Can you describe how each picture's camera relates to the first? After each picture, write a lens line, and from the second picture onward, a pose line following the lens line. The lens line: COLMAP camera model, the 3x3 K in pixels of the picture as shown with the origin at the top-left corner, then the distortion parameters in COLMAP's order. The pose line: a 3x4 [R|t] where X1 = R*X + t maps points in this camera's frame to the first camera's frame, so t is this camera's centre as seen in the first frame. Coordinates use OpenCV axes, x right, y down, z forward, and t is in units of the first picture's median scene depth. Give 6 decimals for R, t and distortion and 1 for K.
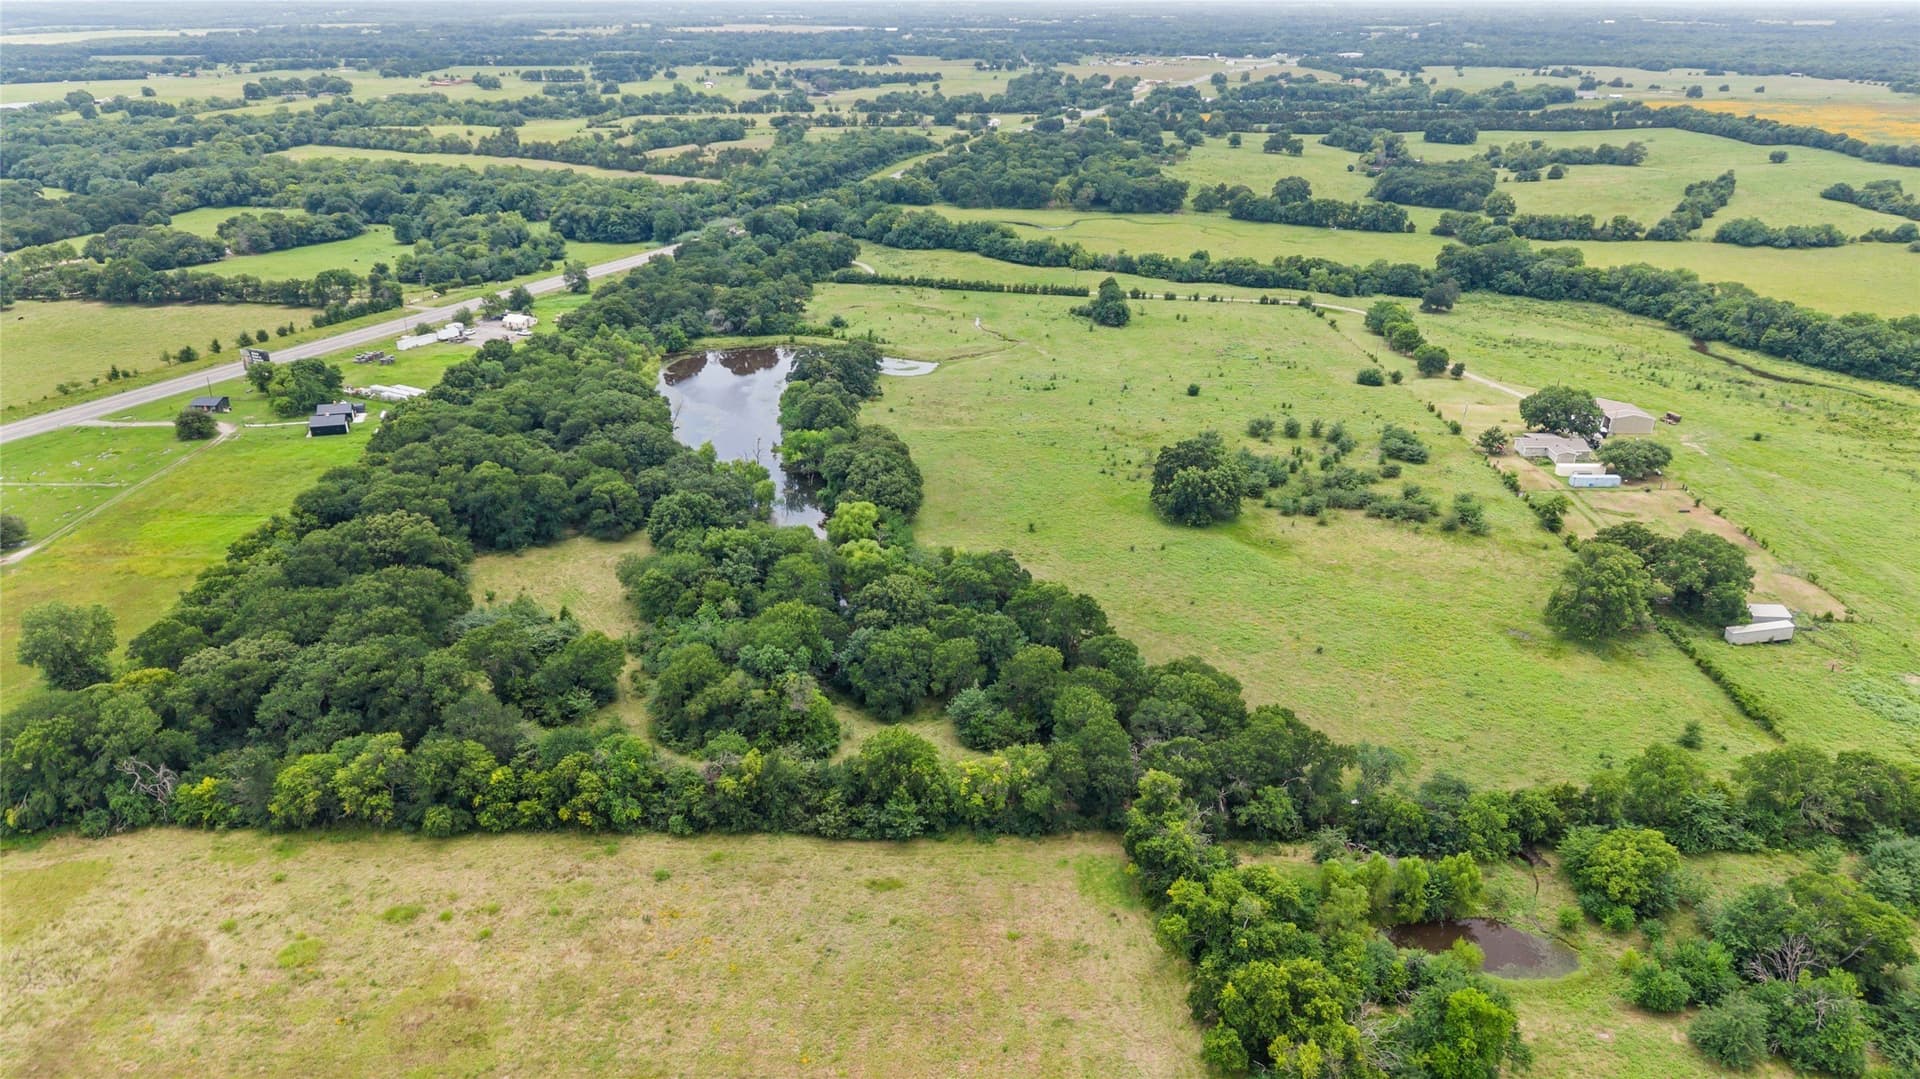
lens RADIAL K [[1281.1, 0, 960.0], [0, 1281.1, 539.5], [0, 0, 1]] dist [0.034385, -0.036265]
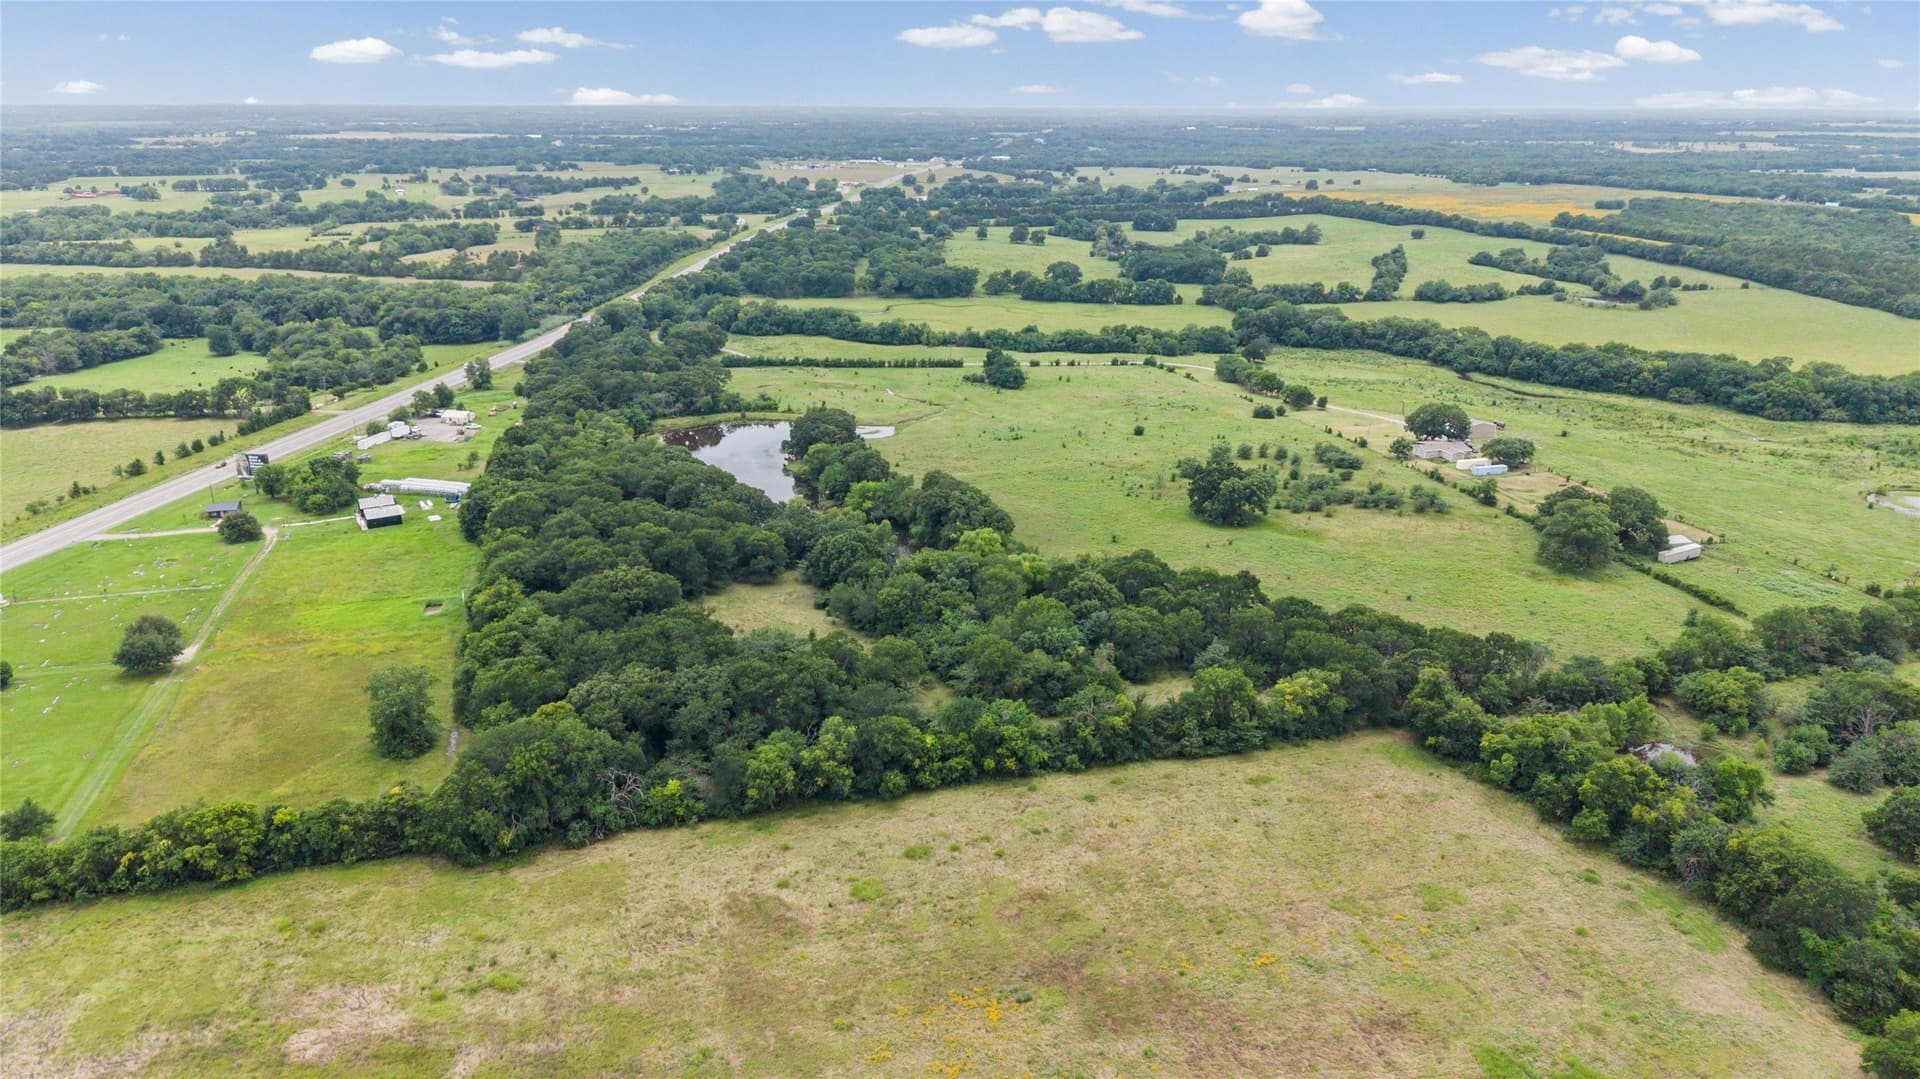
lens RADIAL K [[1281.1, 0, 960.0], [0, 1281.1, 539.5], [0, 0, 1]] dist [0.034385, -0.036265]
pose [[0.958983, -0.089192, 0.269066, -0.185336], [0.108707, 0.992351, -0.058494, 0.020687], [-0.261790, 0.085344, 0.961344, -0.046860]]
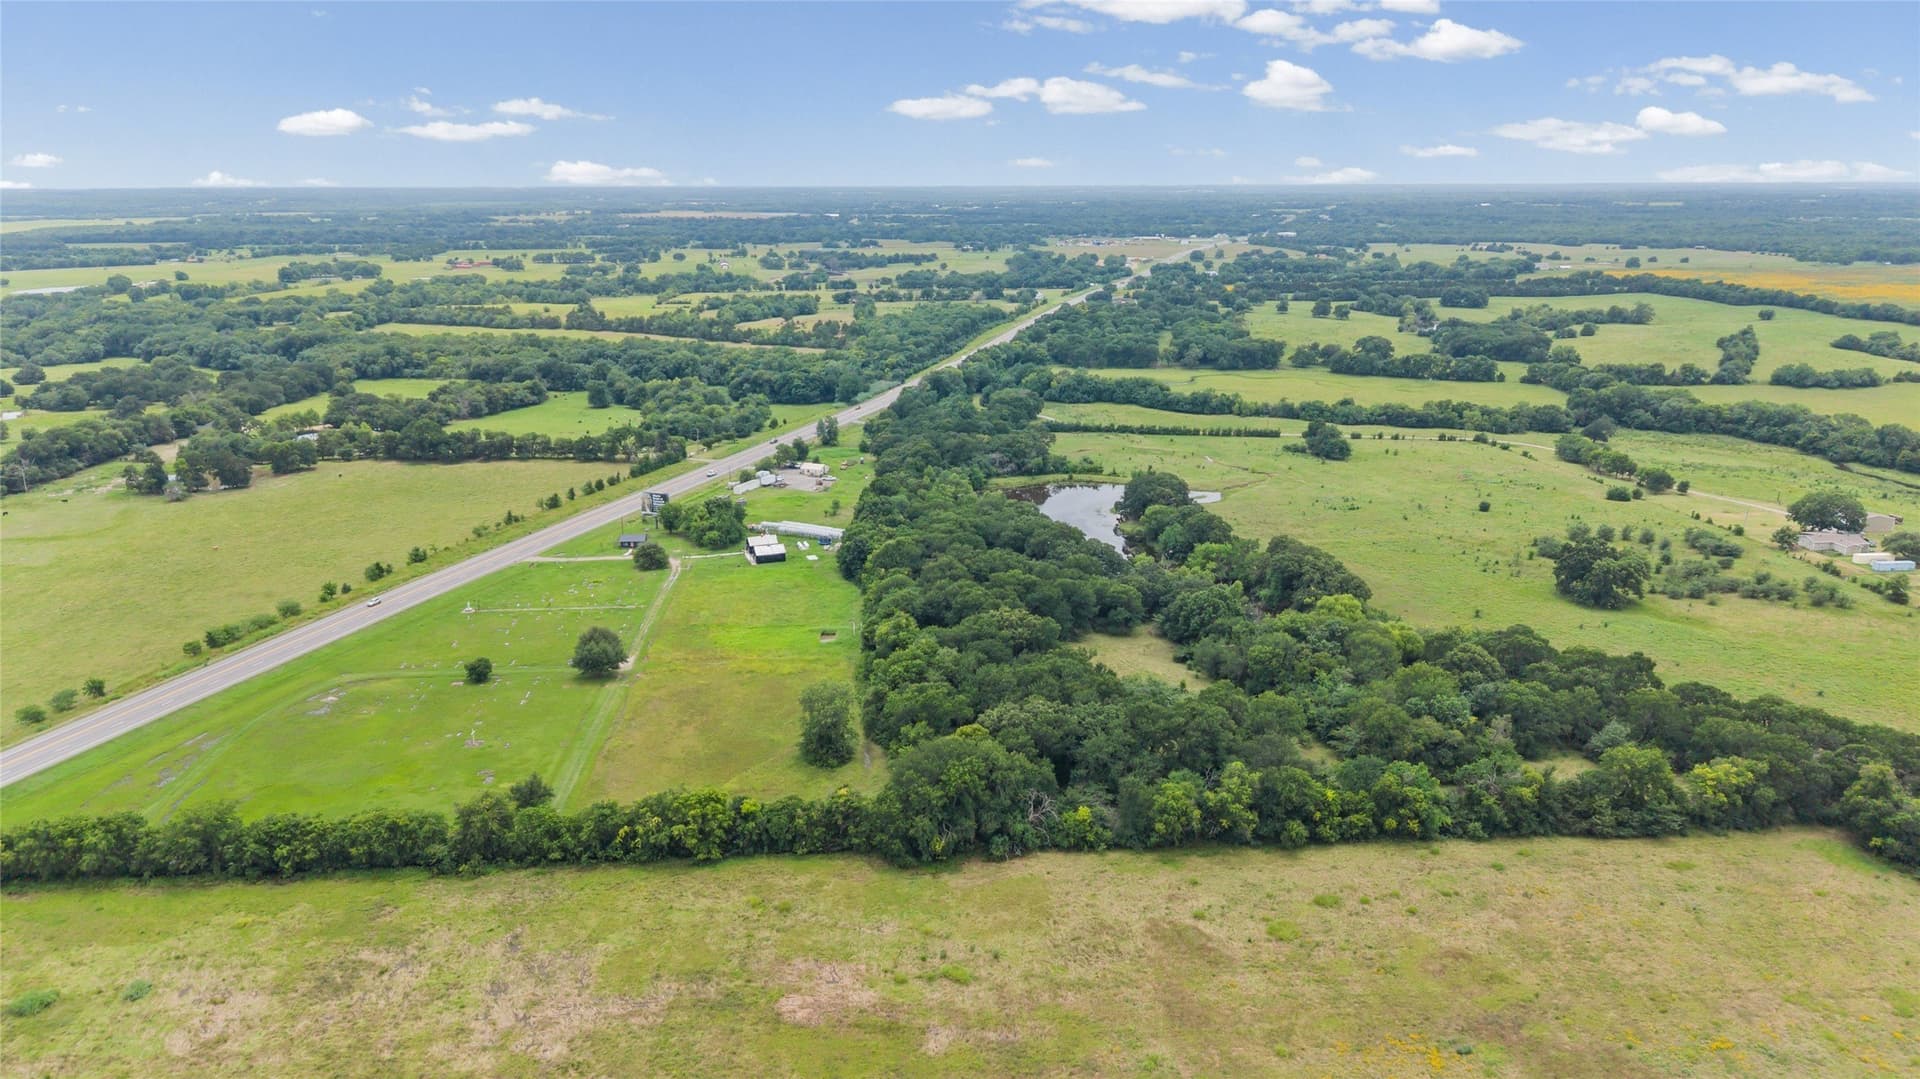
lens RADIAL K [[1281.1, 0, 960.0], [0, 1281.1, 539.5], [0, 0, 1]] dist [0.034385, -0.036265]
pose [[0.996283, -0.026384, 0.082000, -0.233386], [0.036773, 0.991107, -0.127886, 0.025742], [-0.077897, 0.130426, 0.988393, -0.057472]]
